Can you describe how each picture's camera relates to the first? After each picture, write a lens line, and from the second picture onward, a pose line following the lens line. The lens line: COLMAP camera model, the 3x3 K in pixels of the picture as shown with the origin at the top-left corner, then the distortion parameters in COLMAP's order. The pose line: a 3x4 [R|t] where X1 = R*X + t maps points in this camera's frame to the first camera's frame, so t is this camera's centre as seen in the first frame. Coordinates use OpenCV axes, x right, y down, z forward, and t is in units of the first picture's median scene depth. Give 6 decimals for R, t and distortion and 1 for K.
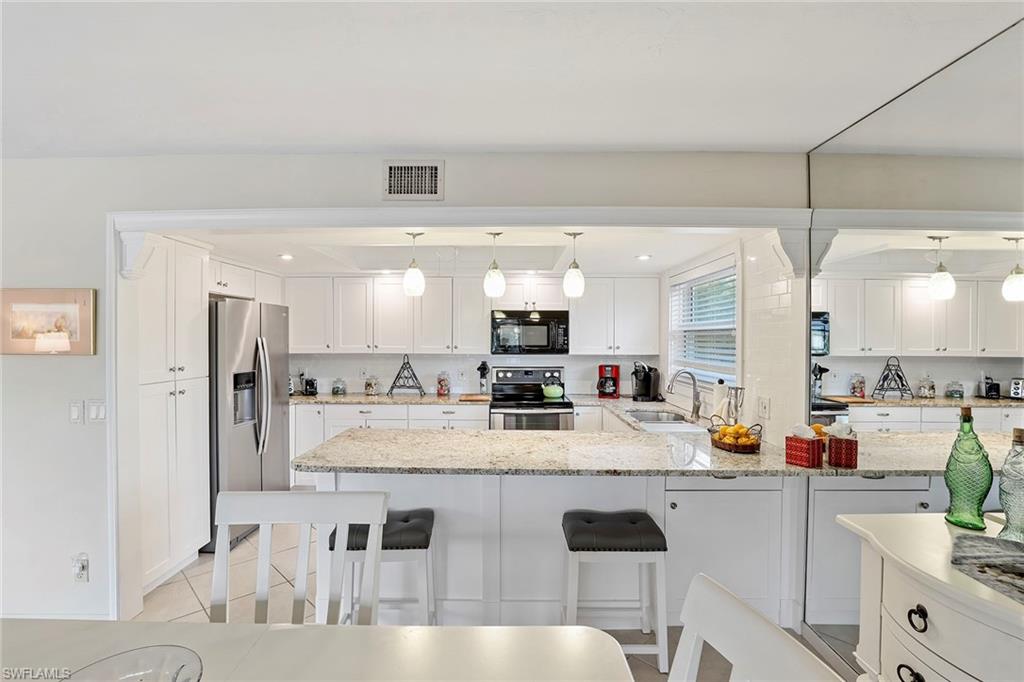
lens RADIAL K [[480.4, 0, 512.0], [0, 480.4, 341.0], [0, 0, 1]] dist [-0.025869, 0.000273]
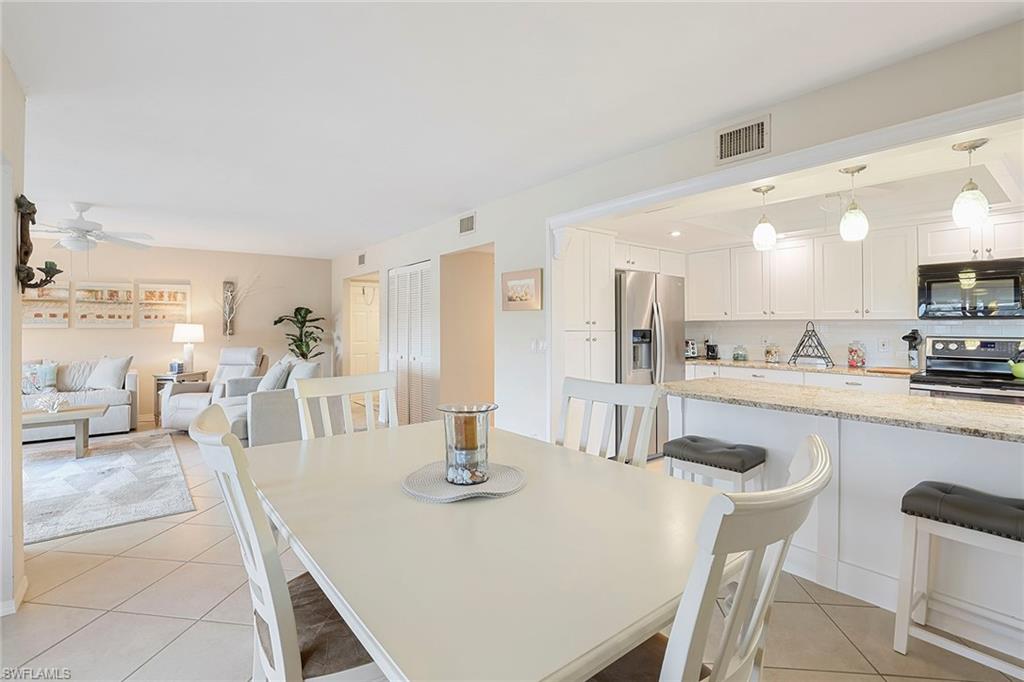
lens RADIAL K [[480.4, 0, 512.0], [0, 480.4, 341.0], [0, 0, 1]] dist [-0.025869, 0.000273]
pose [[0.626758, 0.019336, -0.778974, 0.206317], [0.001411, 0.999662, 0.025950, 0.059926], [0.779213, -0.017364, 0.626519, -0.065043]]
